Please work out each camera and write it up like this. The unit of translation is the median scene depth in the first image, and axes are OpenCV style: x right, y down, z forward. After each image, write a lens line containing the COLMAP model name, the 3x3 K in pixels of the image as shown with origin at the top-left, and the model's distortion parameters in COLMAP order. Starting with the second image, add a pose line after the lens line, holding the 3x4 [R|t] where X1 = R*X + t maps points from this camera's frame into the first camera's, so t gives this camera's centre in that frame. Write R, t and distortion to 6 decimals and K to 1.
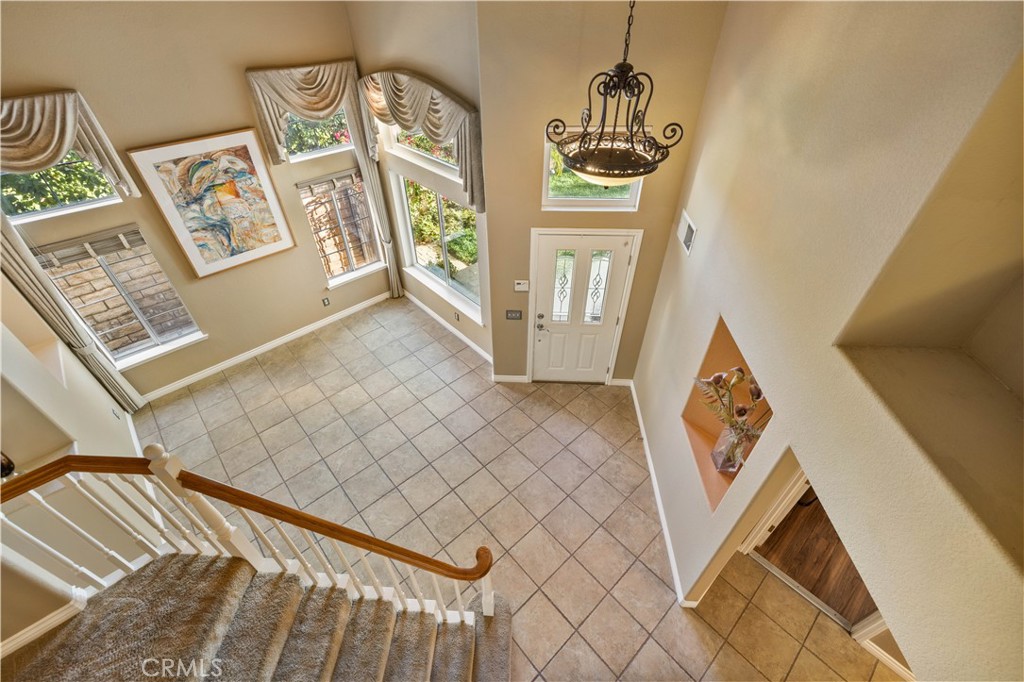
lens RADIAL K [[433.3, 0, 509.2], [0, 433.3, 341.2], [0, 0, 1]] dist [0.001973, 0.000503]
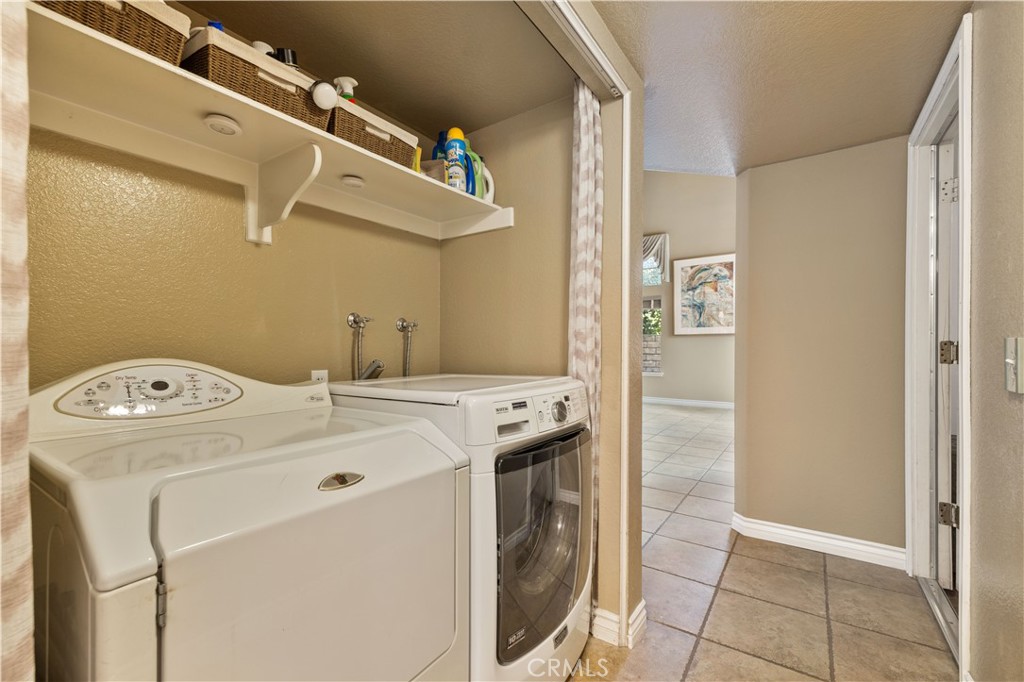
lens RADIAL K [[433.3, 0, 507.6], [0, 433.3, 344.3], [0, 0, 1]] dist [0.001973, 0.000503]
pose [[0.224651, 0.001739, -0.974438, 0.776108], [-0.635142, 0.758649, -0.145074, 0.548221], [0.739004, 0.651497, 0.171536, 0.301868]]
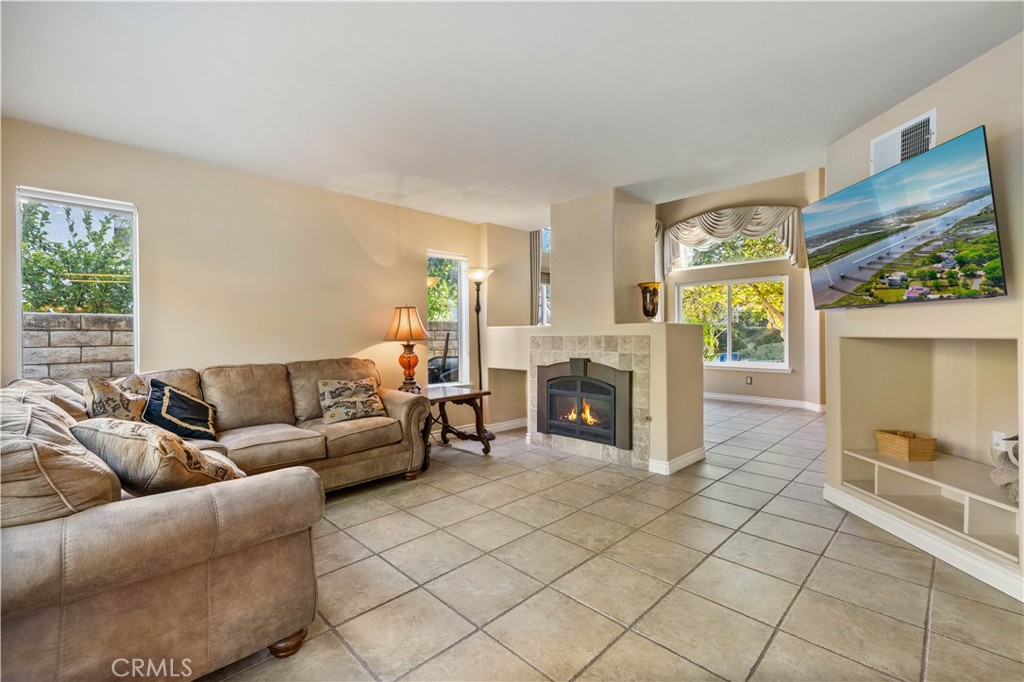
lens RADIAL K [[433.3, 0, 521.7], [0, 433.3, 337.7], [0, 0, 1]] dist [0.001973, 0.000503]
pose [[0.998007, 0.001995, 0.063068, -1.046419], [0.038625, 0.771050, -0.635602, 0.746802], [-0.049897, 0.636772, 0.769436, 0.048004]]
